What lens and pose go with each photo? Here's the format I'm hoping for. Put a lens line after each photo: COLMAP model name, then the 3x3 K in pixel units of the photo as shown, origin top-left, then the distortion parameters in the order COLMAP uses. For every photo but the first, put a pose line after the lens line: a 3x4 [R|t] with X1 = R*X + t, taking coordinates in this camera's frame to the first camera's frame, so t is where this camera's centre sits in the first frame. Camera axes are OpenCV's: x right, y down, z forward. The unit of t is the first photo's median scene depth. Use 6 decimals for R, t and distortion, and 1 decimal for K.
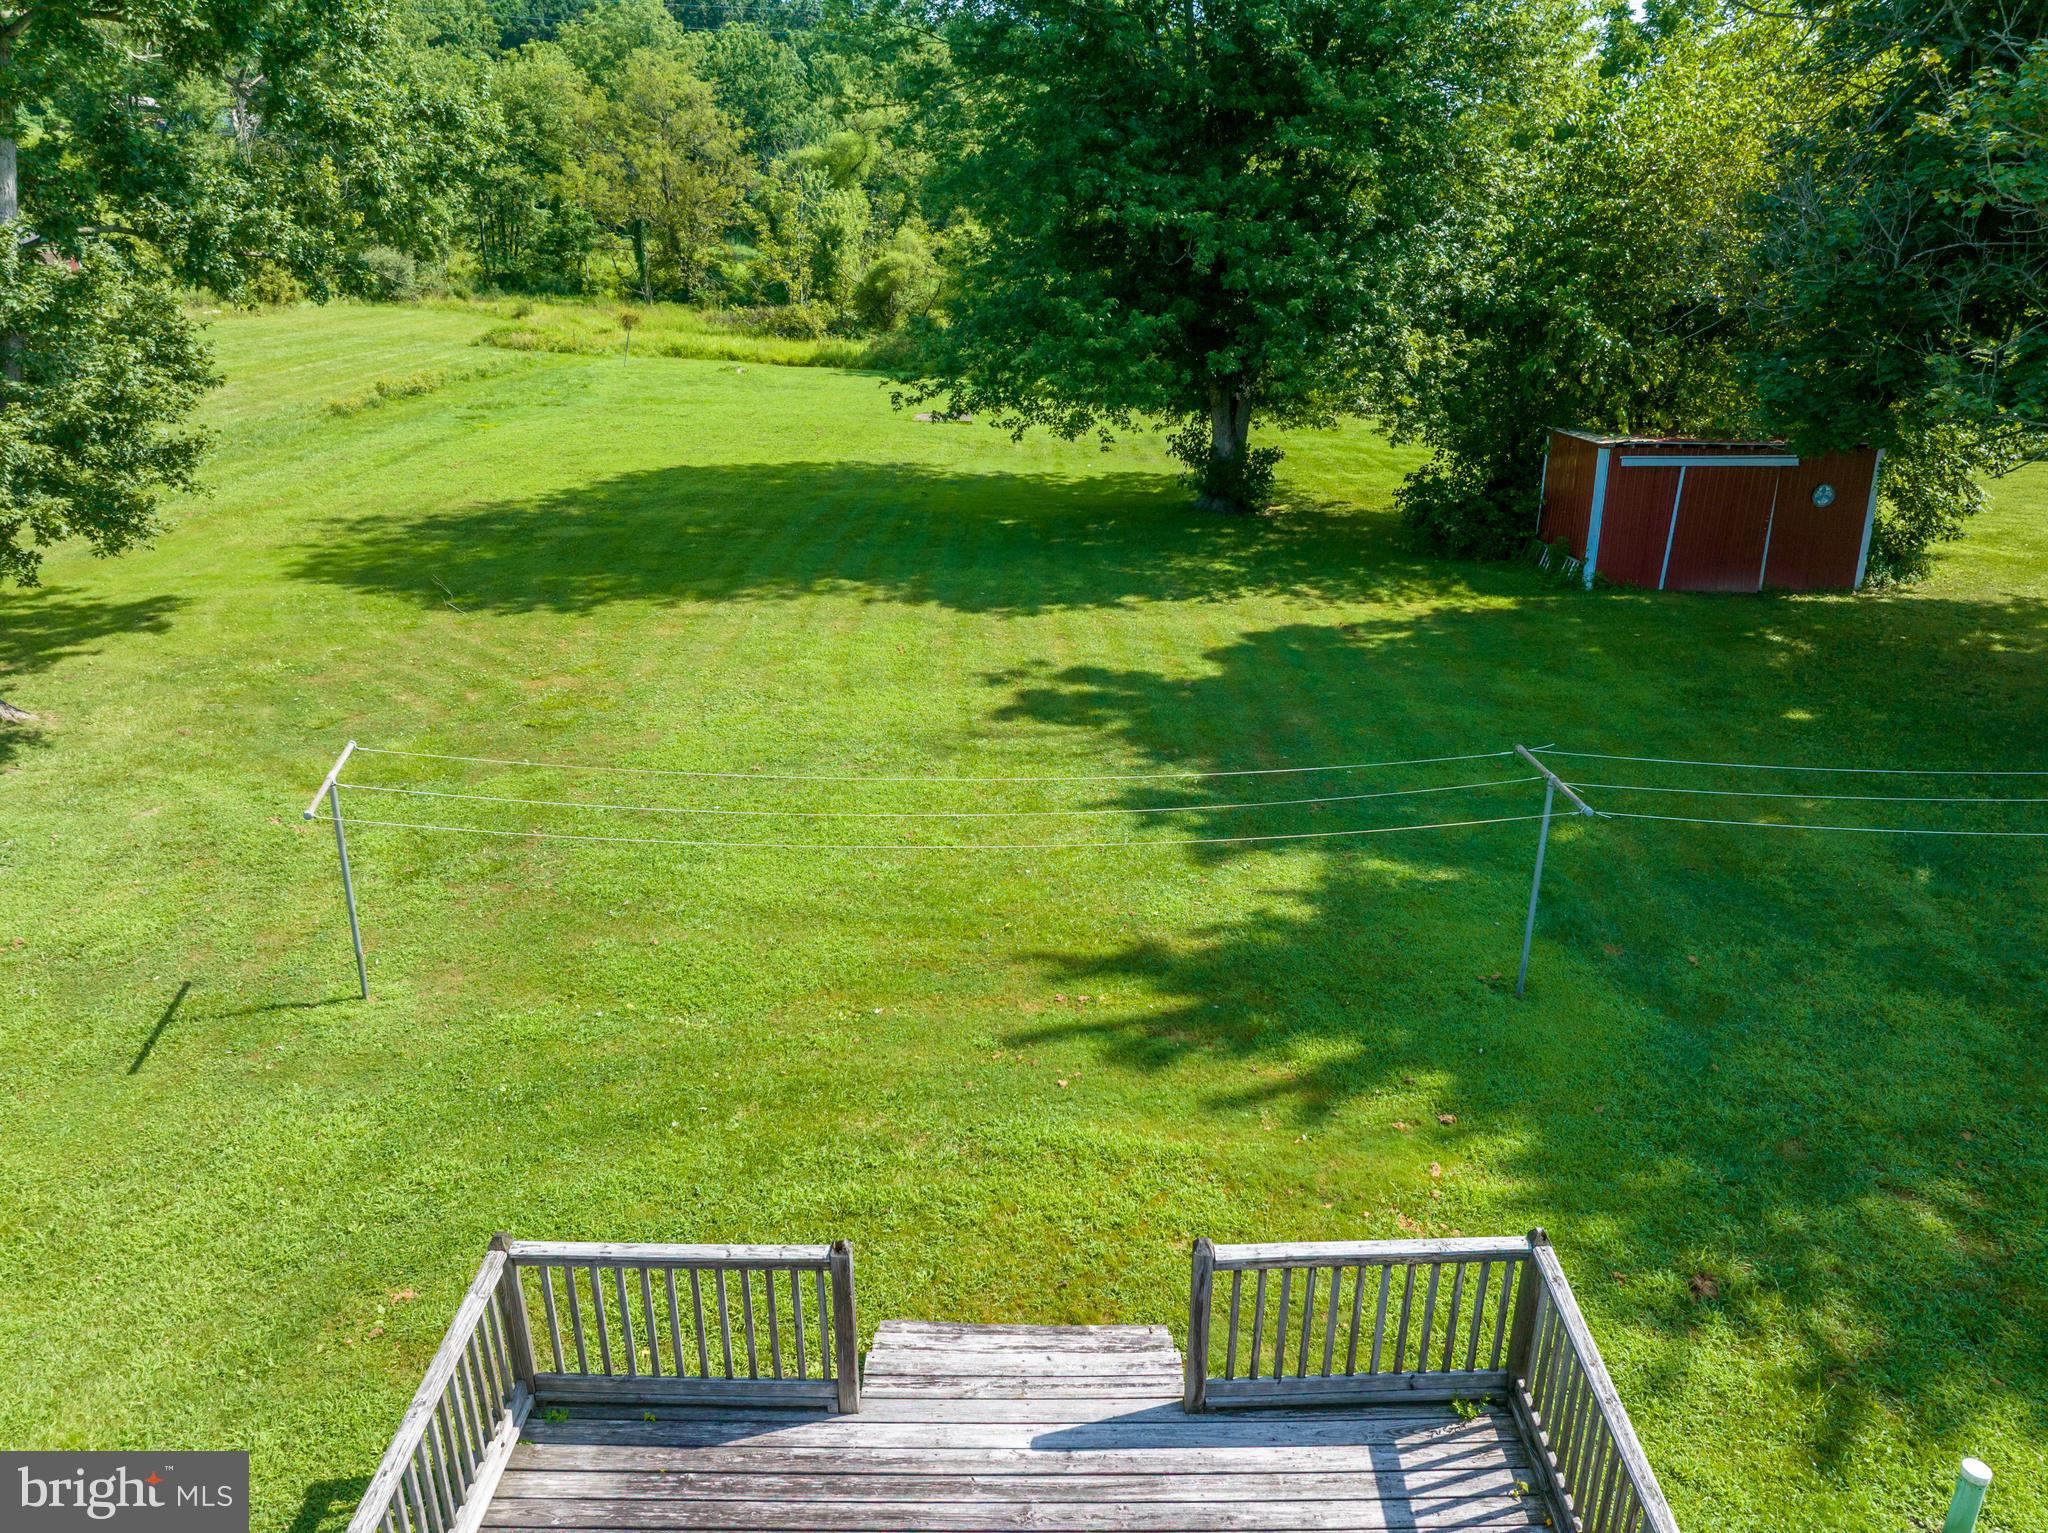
lens RADIAL K [[1434.4, 0, 1022.1], [0, 1434.4, 762.9], [0, 0, 1]] dist [-0.046135, 0.008411]
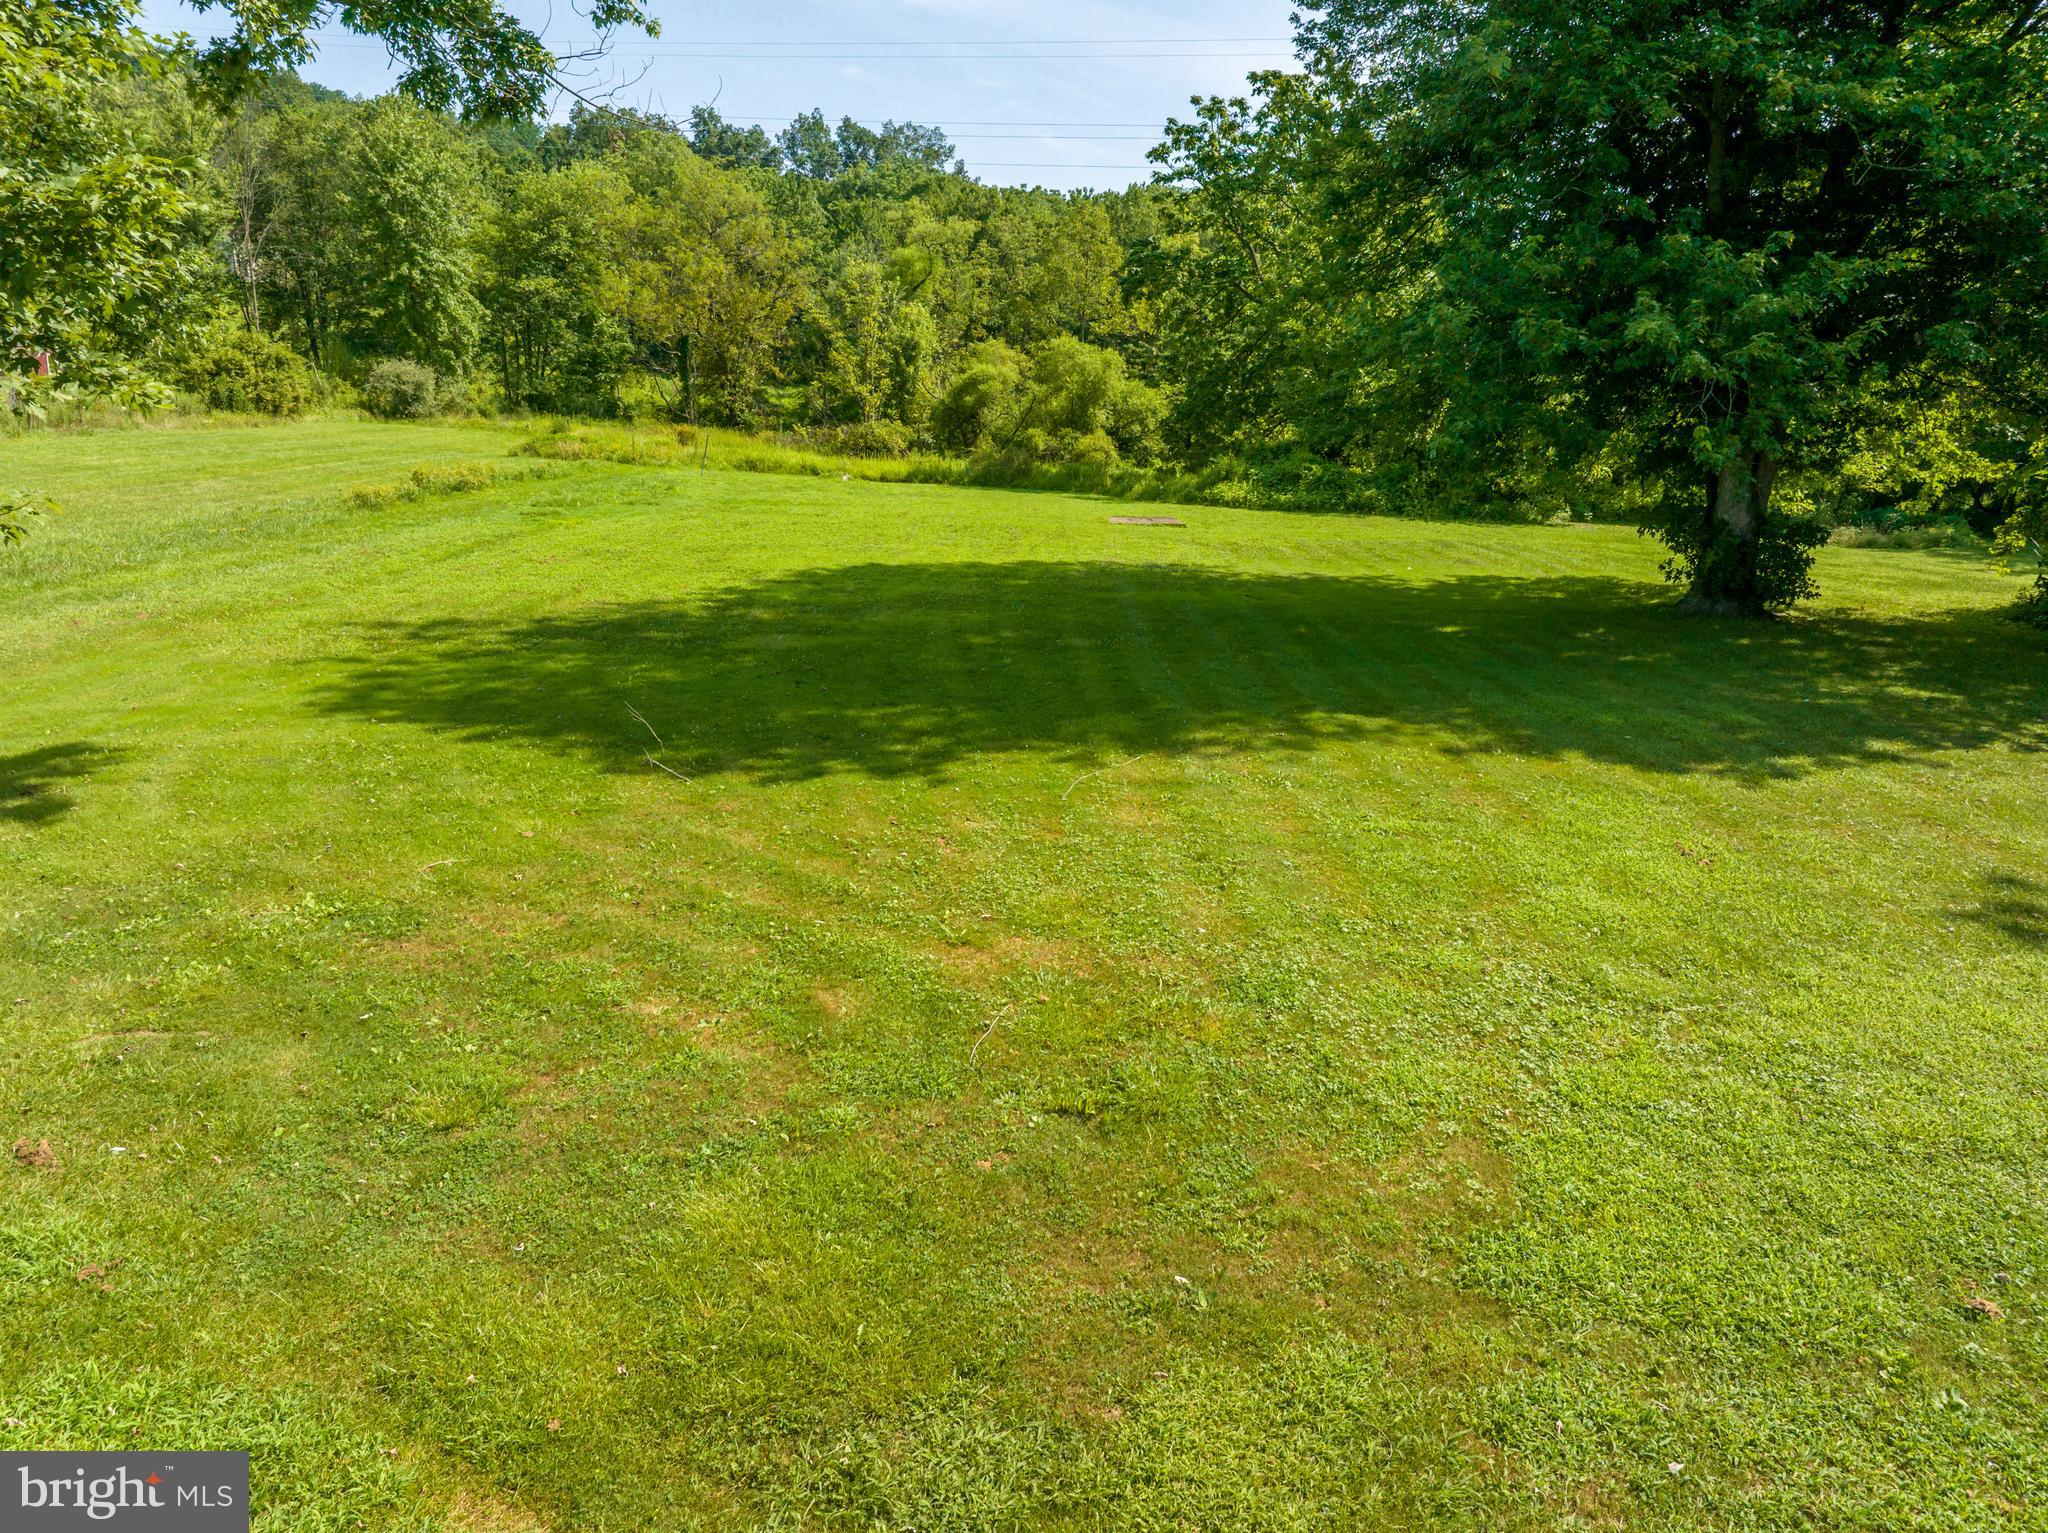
lens RADIAL K [[1434.4, 0, 1022.1], [0, 1434.4, 762.9], [0, 0, 1]] dist [-0.046135, 0.008411]
pose [[0.999864, -0.005007, 0.015701, -0.222861], [0.006679, 0.994097, -0.108288, -0.044668], [-0.015067, 0.108378, 0.993996, 0.400322]]
